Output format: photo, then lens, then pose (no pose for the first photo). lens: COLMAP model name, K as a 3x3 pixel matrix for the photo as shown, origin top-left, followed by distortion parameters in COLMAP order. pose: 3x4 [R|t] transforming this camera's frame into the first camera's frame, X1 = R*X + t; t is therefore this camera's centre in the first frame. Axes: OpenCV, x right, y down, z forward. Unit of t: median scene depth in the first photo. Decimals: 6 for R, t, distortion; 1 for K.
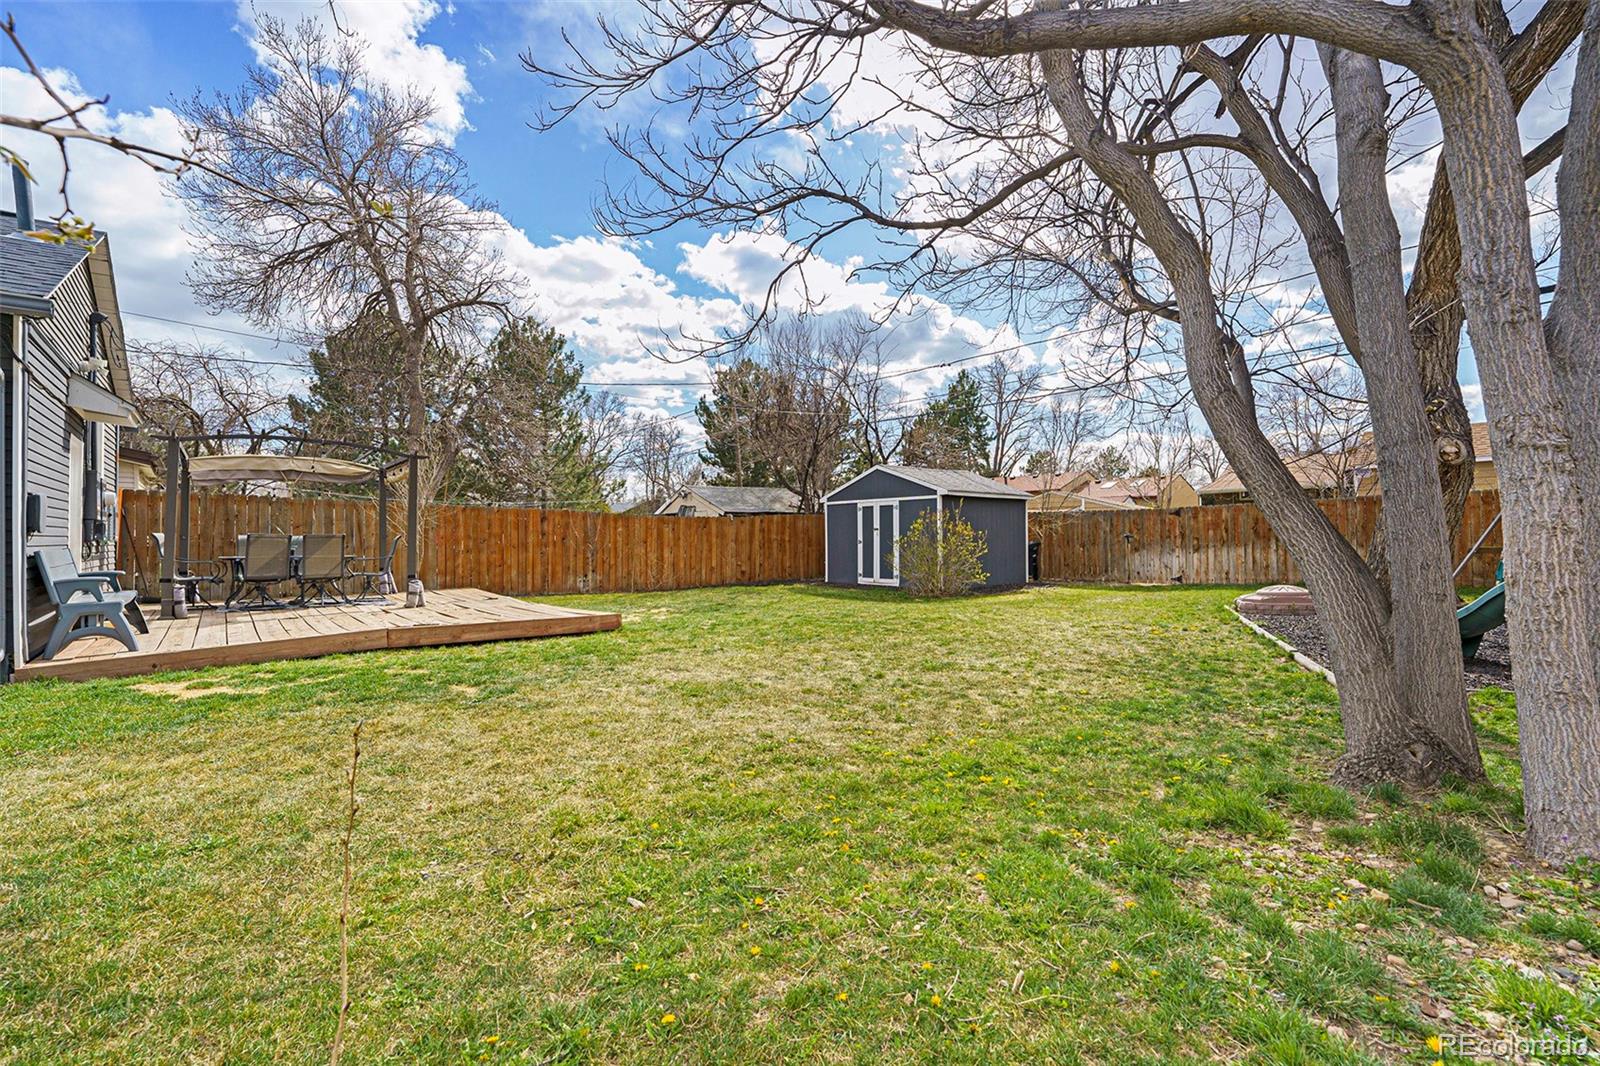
lens RADIAL K [[692.1, 0, 822.5], [0, 692.1, 527.6], [0, 0, 1]] dist [-0.013711, 0.000486]
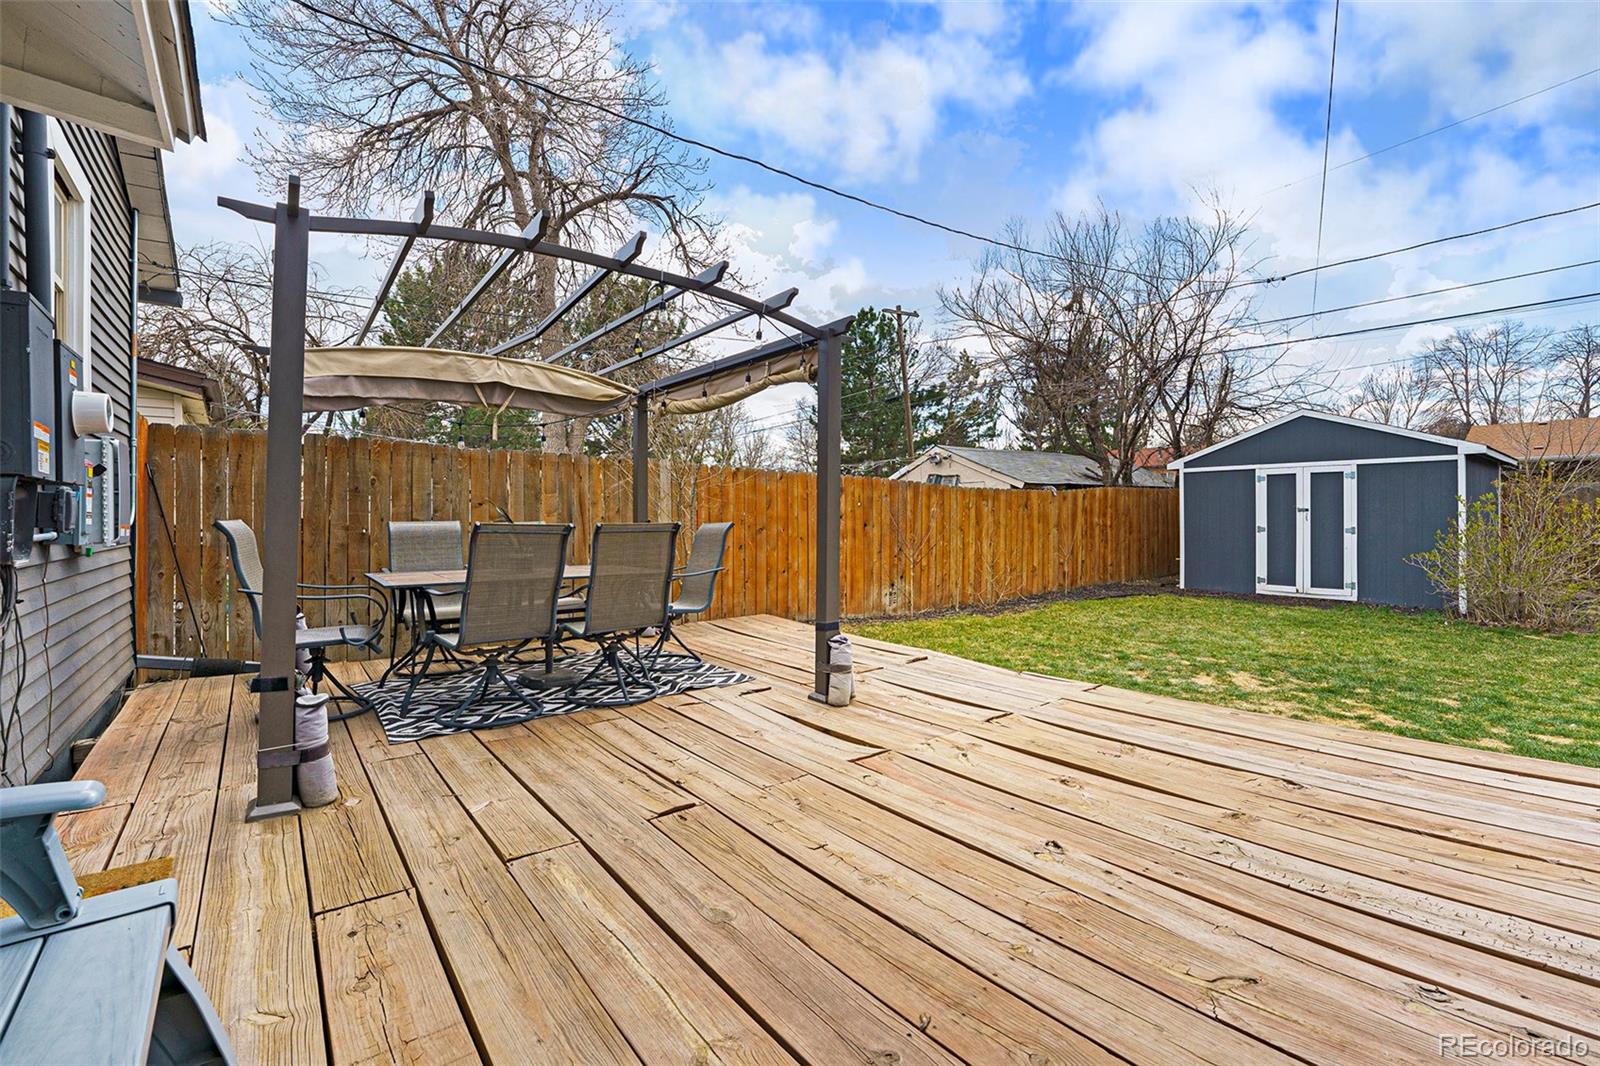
lens RADIAL K [[679.1, 0, 799.2], [0, 679.1, 505.0], [0, 0, 1]] dist [-0.011788, 0.000070]
pose [[0.999116, 0.003249, -0.041909, -0.360604], [-0.003210, 0.999994, 0.001005, -0.001400], [0.041912, -0.000869, 0.999121, 0.358579]]
